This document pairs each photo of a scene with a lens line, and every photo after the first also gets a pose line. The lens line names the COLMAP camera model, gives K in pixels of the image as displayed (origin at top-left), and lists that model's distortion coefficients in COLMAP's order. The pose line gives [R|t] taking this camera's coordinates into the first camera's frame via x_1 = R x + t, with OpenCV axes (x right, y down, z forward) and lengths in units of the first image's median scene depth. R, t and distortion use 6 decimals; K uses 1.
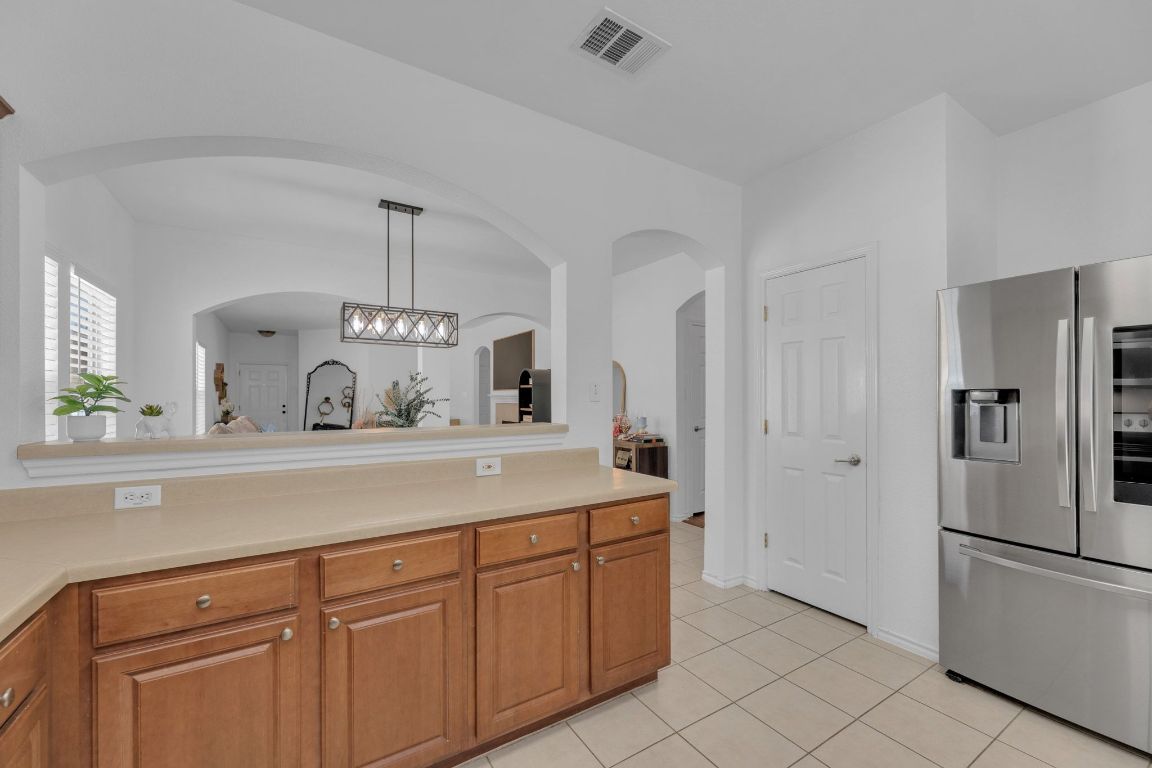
lens RADIAL K [[467.5, 0, 577.0], [0, 467.5, 398.3], [0, 0, 1]] dist [-0.001283, -0.000125]
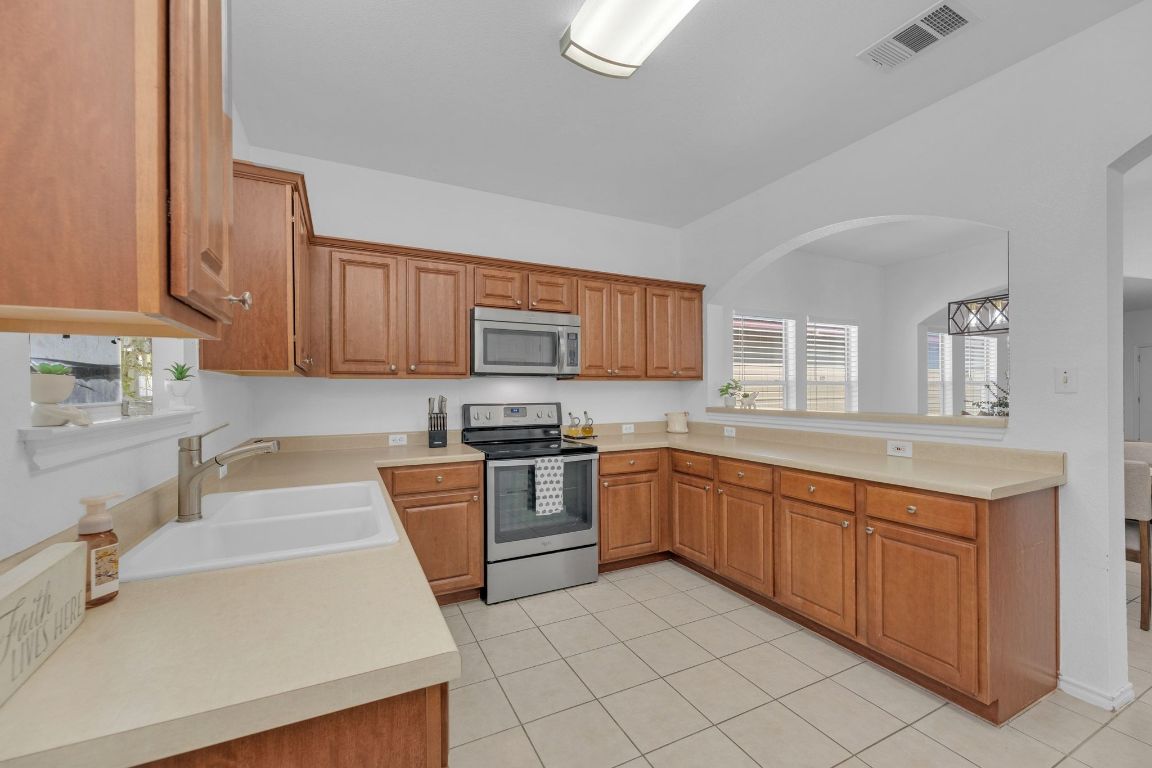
lens RADIAL K [[467.5, 0, 578.6], [0, 467.5, 387.6], [0, 0, 1]] dist [-0.001283, -0.000125]
pose [[-0.090389, -0.000557, -0.995906, 1.437261], [0.007233, 0.999973, -0.001216, -0.013571], [0.995880, -0.007313, -0.090382, 0.436499]]
